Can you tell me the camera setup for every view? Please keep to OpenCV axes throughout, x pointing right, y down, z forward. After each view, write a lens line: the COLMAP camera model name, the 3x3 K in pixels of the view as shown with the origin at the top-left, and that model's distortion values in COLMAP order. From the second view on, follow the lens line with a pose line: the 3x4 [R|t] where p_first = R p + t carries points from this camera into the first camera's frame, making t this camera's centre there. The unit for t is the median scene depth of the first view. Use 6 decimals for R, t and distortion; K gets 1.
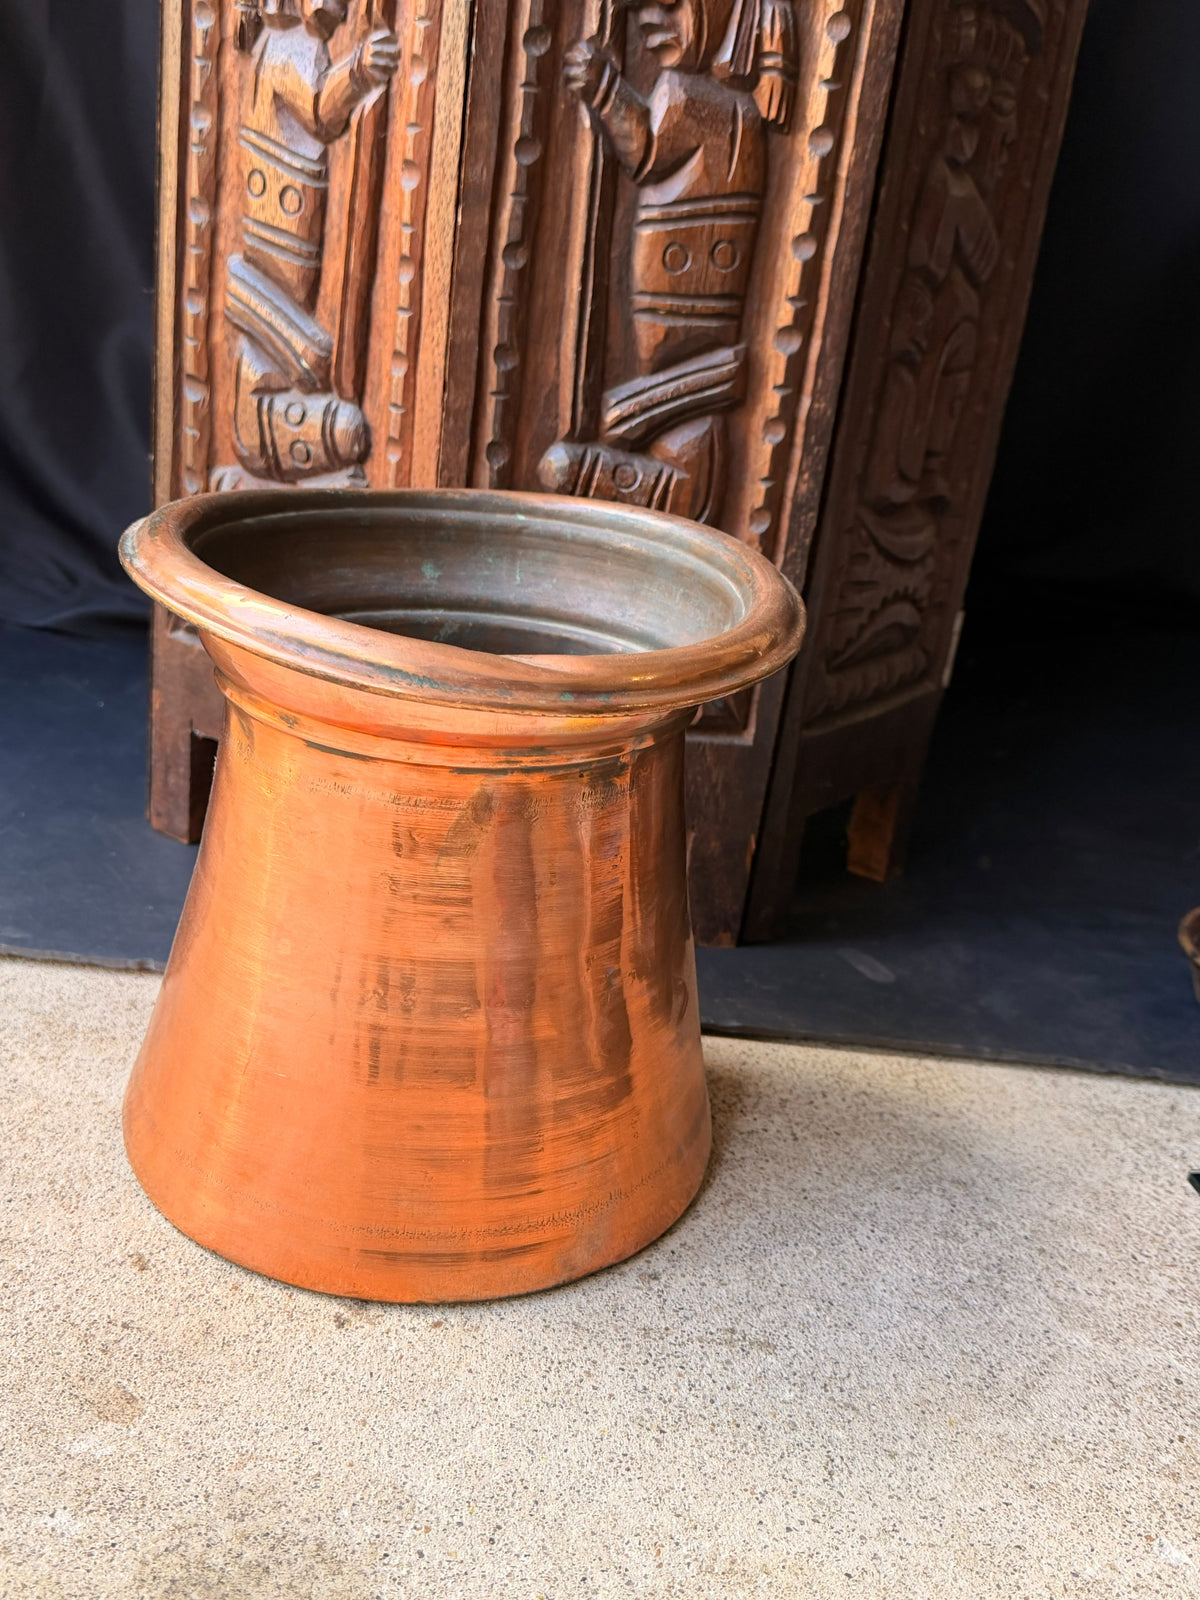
lens RADIAL K [[1609.5, 0, 614.7], [0, 1609.5, 804.0], [0, 0, 1]] dist [0.024514, 0.000000]
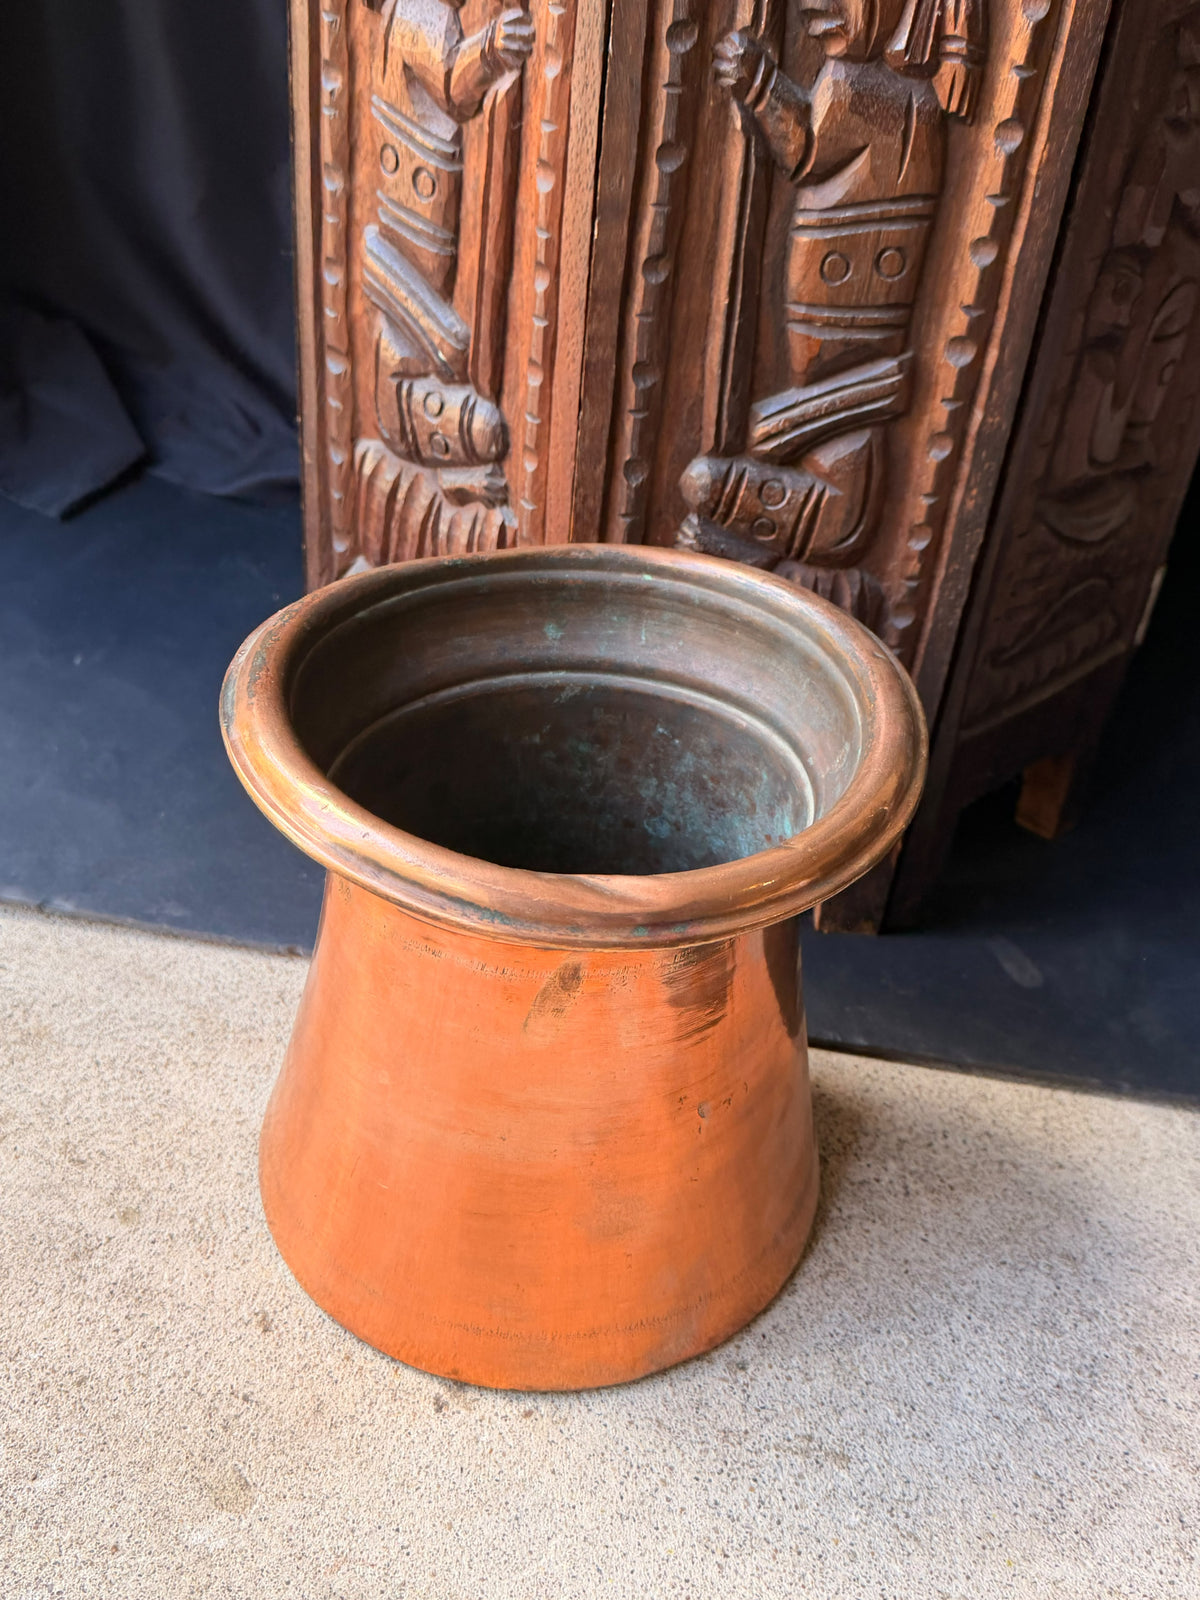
lens RADIAL K [[1609.5, 0, 593.8], [0, 1609.5, 806.1], [0, 0, 1]] dist [0.024514, 0.000000]
pose [[0.986891, 0.054000, -0.152083, 0.062011], [-0.019449, 0.975287, 0.220085, -0.256122], [0.160209, -0.214242, 0.963553, 0.052000]]
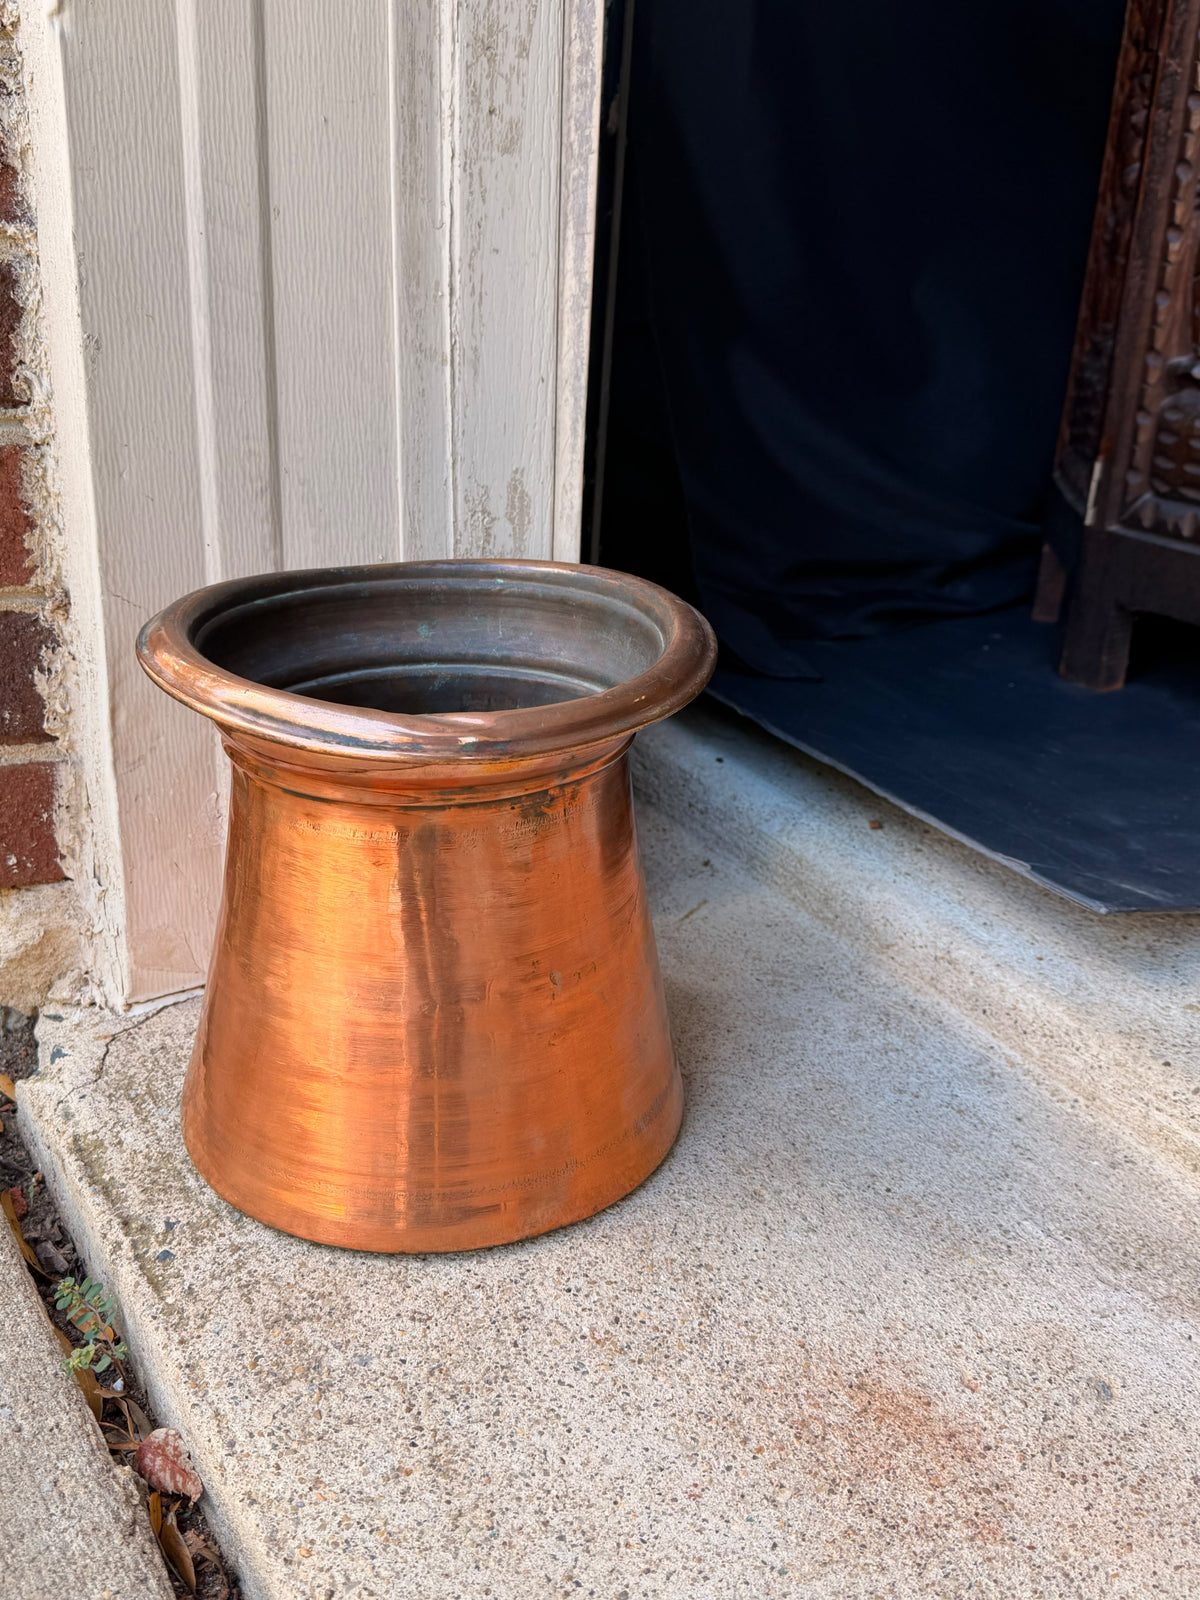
lens RADIAL K [[1609.5, 0, 609.3], [0, 1609.5, 810.3], [0, 0, 1]] dist [0.024514, 0.000000]
pose [[0.989761, -0.032454, -0.138993, 0.175345], [0.033074, 0.999451, 0.002153, -0.013323], [0.138847, -0.006728, 0.990291, -0.136117]]
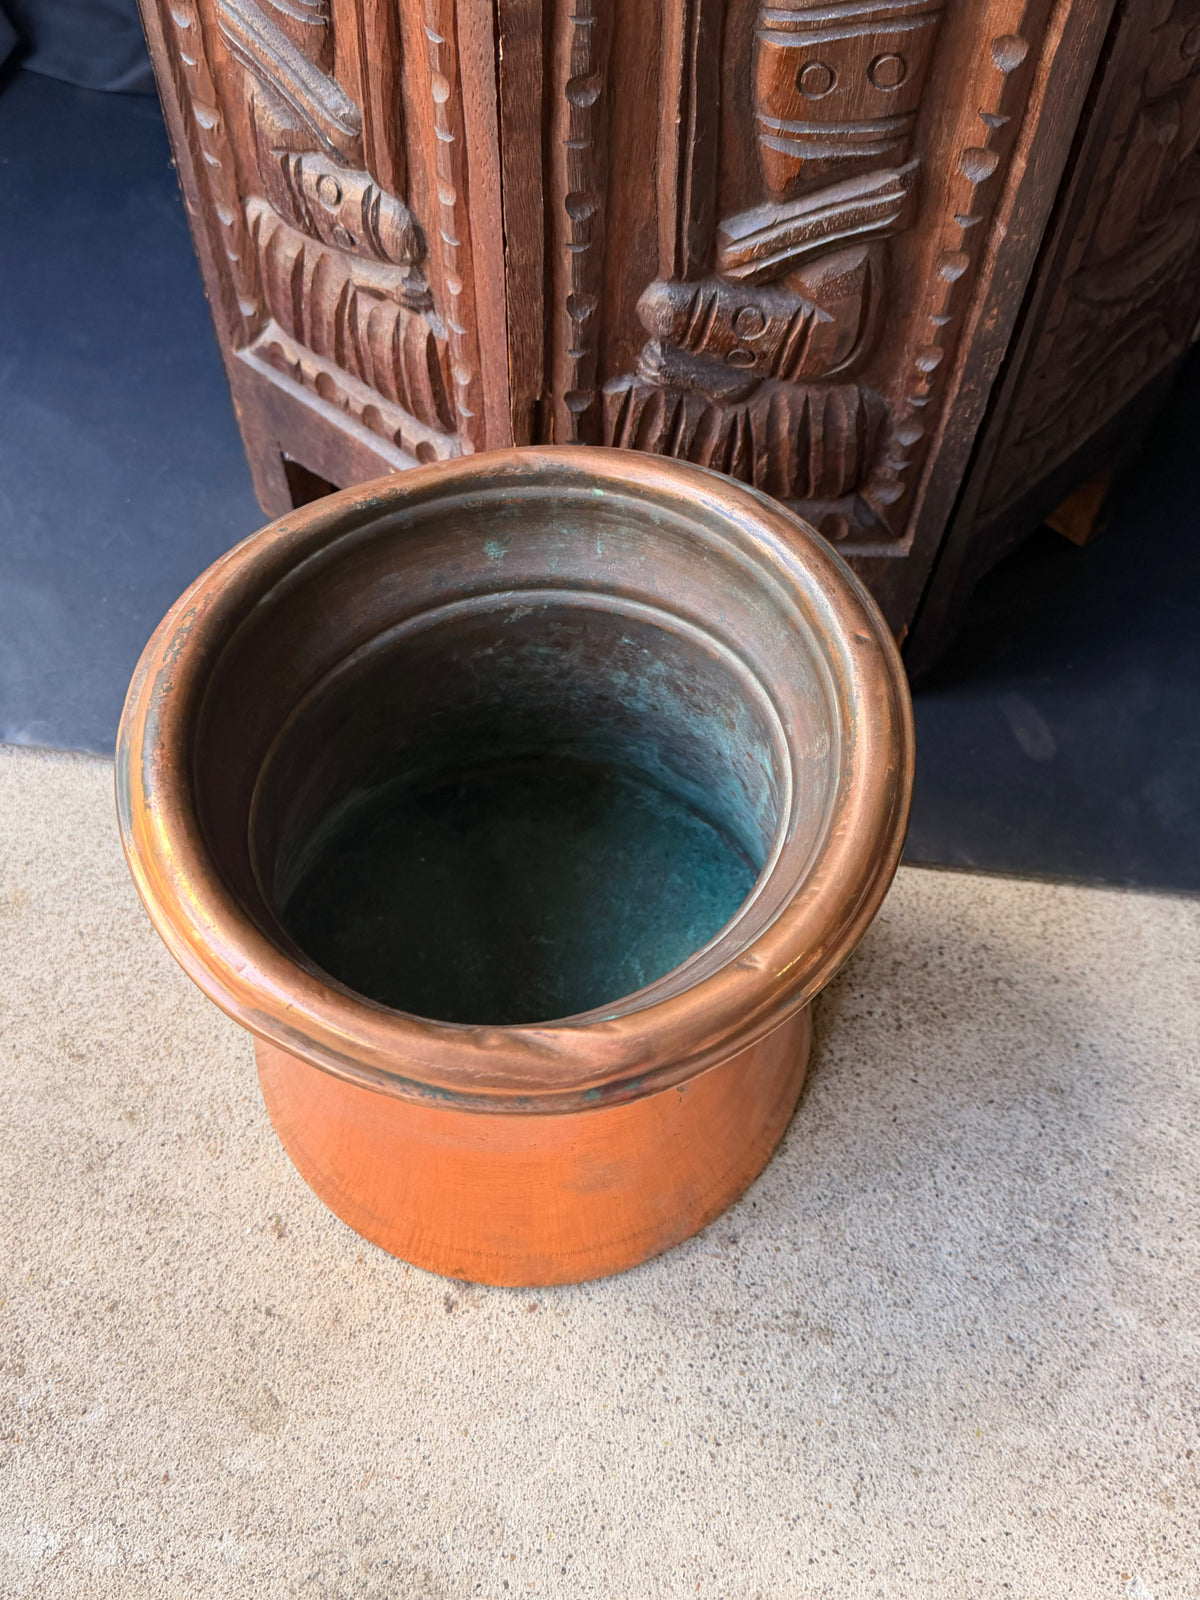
lens RADIAL K [[1609.5, 0, 612.1], [0, 1609.5, 810.1], [0, 0, 1]] dist [0.024514, 0.000000]
pose [[0.987348, 0.061427, -0.146186, 0.076231], [0.040428, 0.793933, 0.606660, -0.543774], [0.153327, -0.604894, 0.781405, 0.275318]]
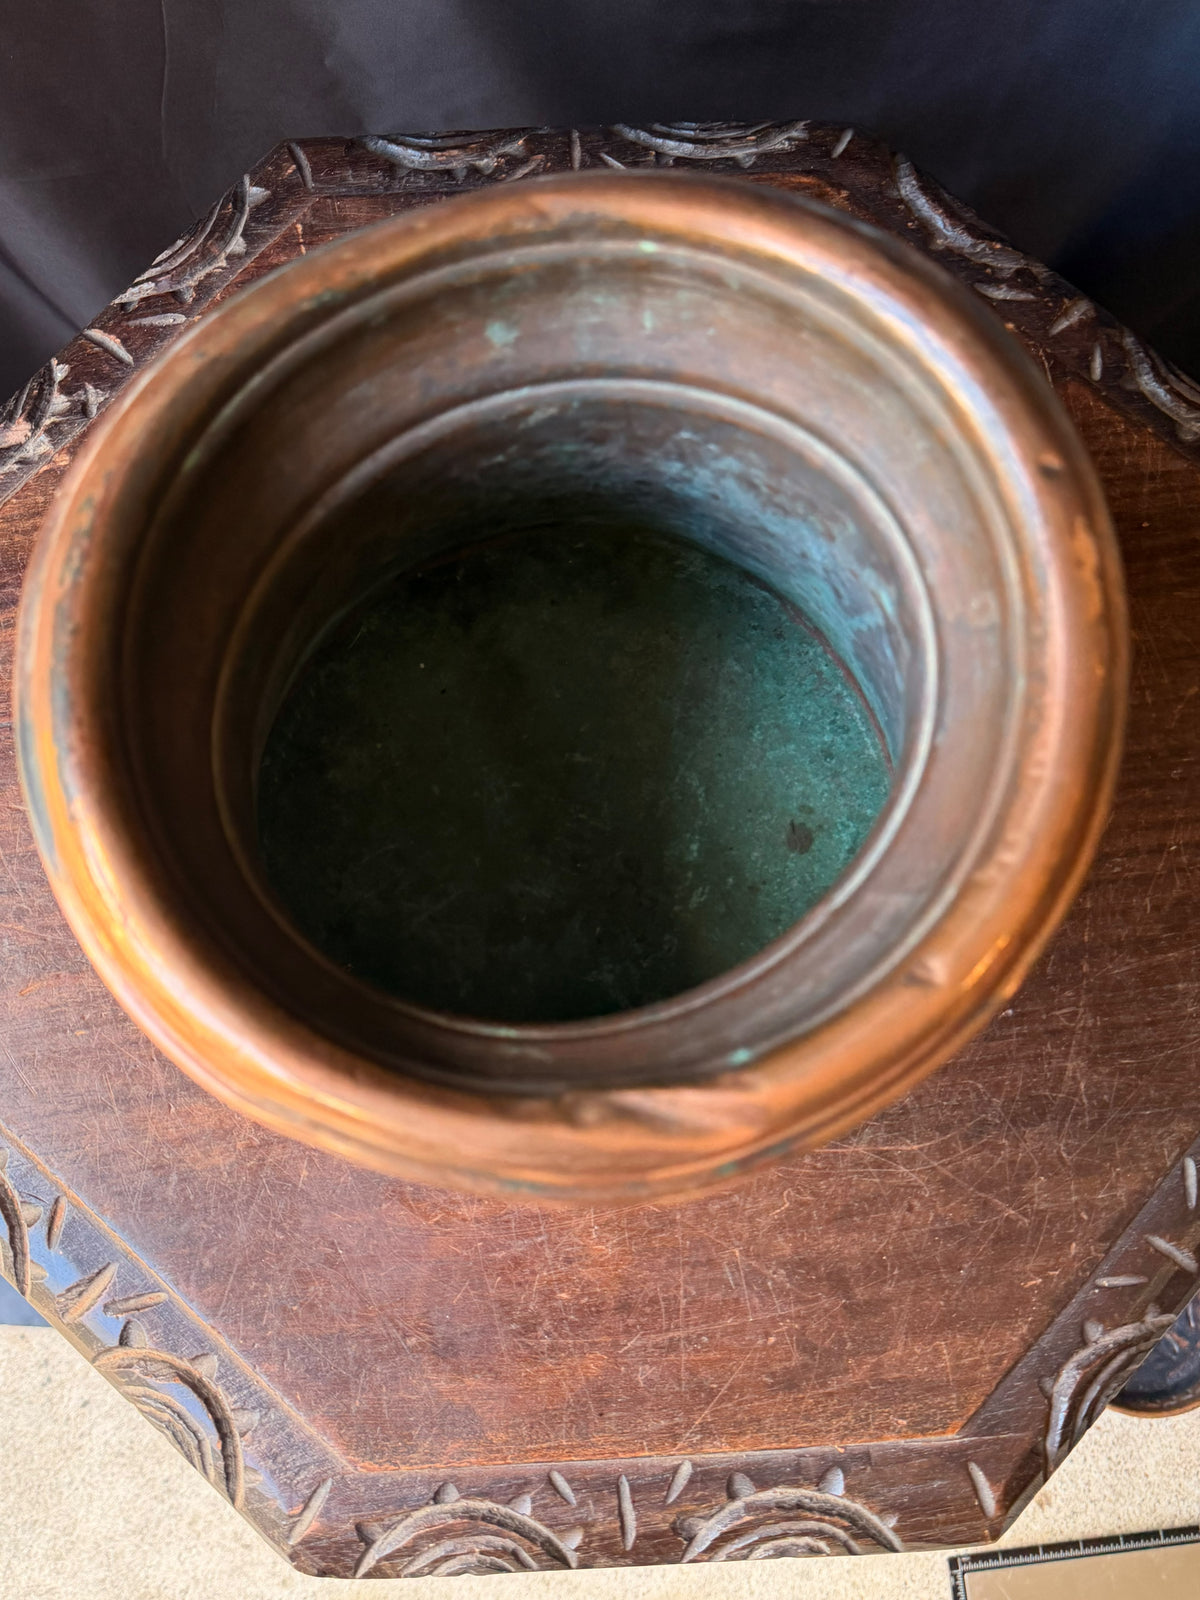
lens RADIAL K [[1609.5, 0, 602.7], [0, 1609.5, 845.9], [0, 0, 1]] dist [0.024514, 0.000000]
pose [[0.993091, 0.026472, -0.114318, -0.004905], [0.078863, 0.570831, 0.817271, -0.519861], [0.086891, -0.820641, 0.564800, 0.516094]]
